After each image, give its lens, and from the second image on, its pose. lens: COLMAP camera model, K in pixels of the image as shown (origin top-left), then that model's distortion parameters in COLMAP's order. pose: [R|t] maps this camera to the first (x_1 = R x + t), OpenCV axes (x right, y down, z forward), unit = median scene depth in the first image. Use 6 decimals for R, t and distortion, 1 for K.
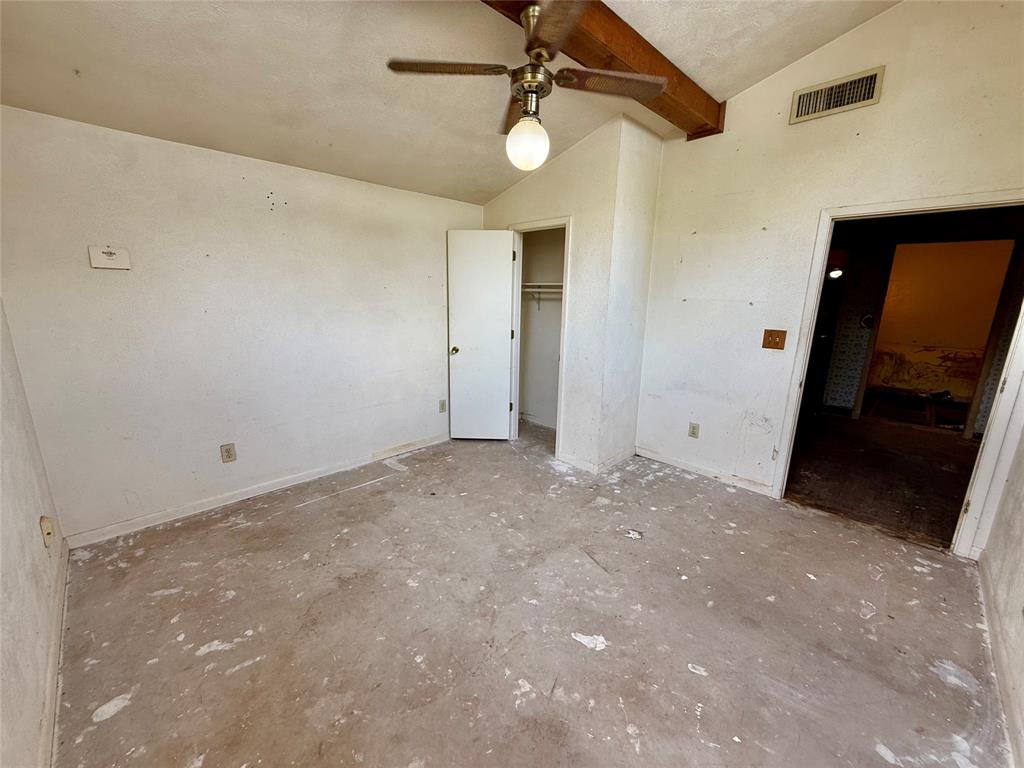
lens RADIAL K [[408.8, 0, 506.6], [0, 408.8, 385.4], [0, 0, 1]] dist [0.000908, -0.000366]
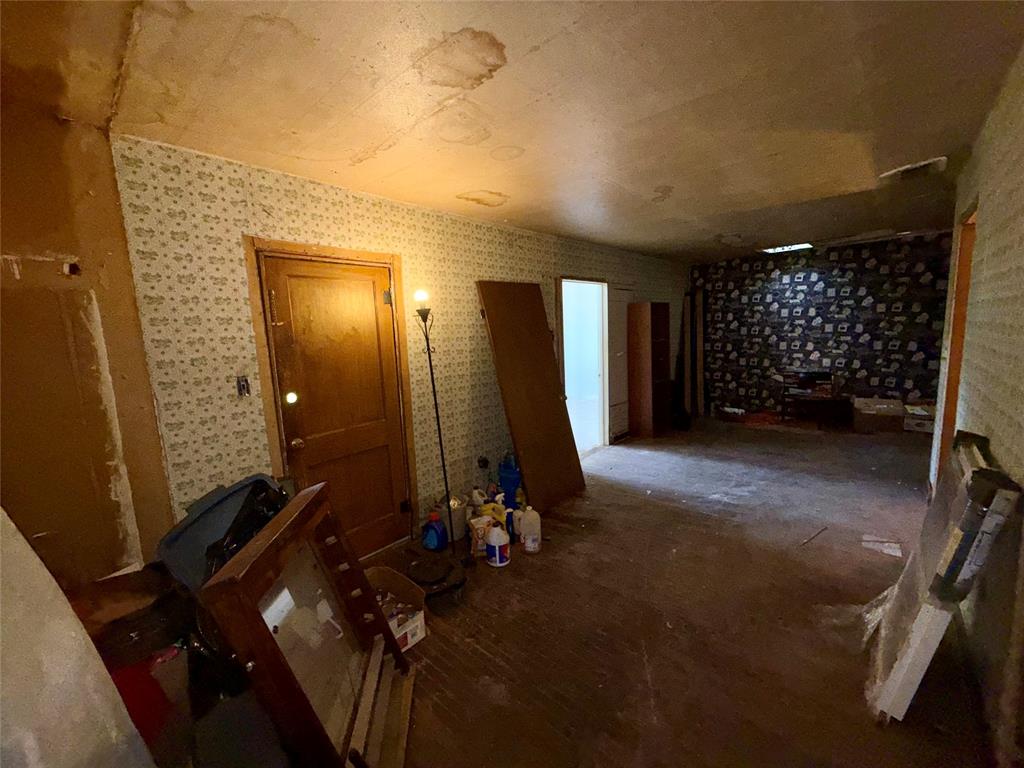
lens RADIAL K [[408.8, 0, 511.2], [0, 408.8, 384.9], [0, 0, 1]] dist [0.000908, -0.000366]
pose [[0.053734, 0.114962, -0.991916, 2.661858], [-0.171873, 0.979590, 0.104223, -0.089257], [0.983652, 0.164884, 0.072396, 0.592271]]
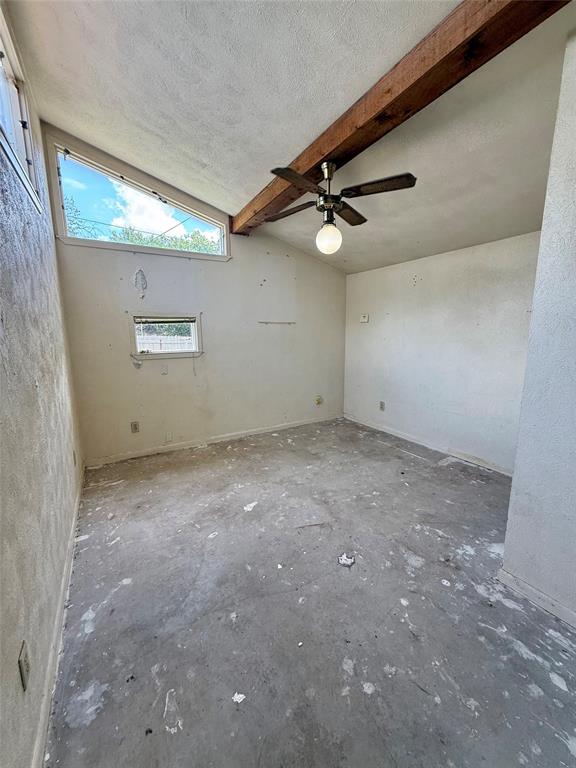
lens RADIAL K [[306.6, 0, 288.4], [0, 306.6, 381.4], [0, 0, 1]] dist [0.000908, -0.000366]
pose [[-0.241739, 0.143264, -0.959707, 1.003180], [-0.208396, 0.958297, 0.195546, -0.176749], [0.947699, 0.247270, -0.201802, 0.902503]]
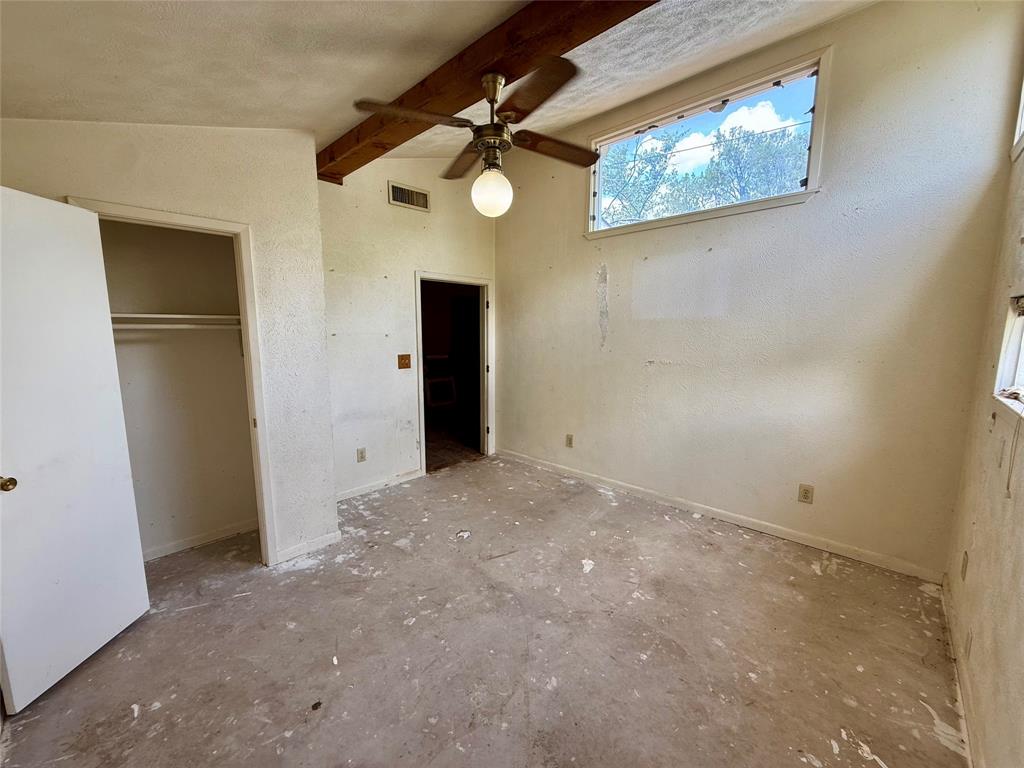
lens RADIAL K [[408.8, 0, 515.4], [0, 408.8, 385.9], [0, 0, 1]] dist [0.000908, -0.000366]
pose [[-0.048381, -0.157546, 0.986326, -0.769256], [0.219217, 0.961731, 0.164371, -0.197865], [-0.974476, 0.224171, -0.011993, 0.772343]]
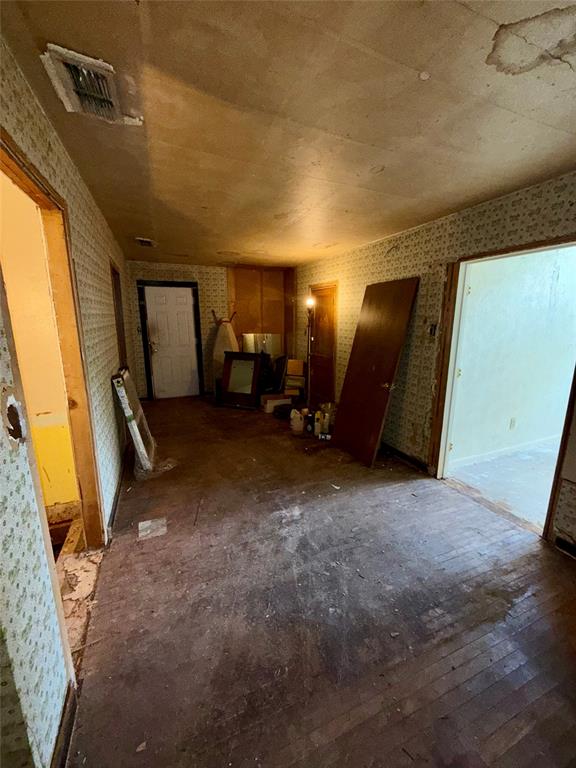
lens RADIAL K [[306.6, 0, 288.0], [0, 306.6, 381.8], [0, 0, 1]] dist [0.000908, -0.000366]
pose [[-0.929350, -0.097693, 0.356039, 1.205978], [0.059788, 0.911804, 0.406251, -0.435725], [-0.364326, 0.398836, -0.841544, 1.983159]]
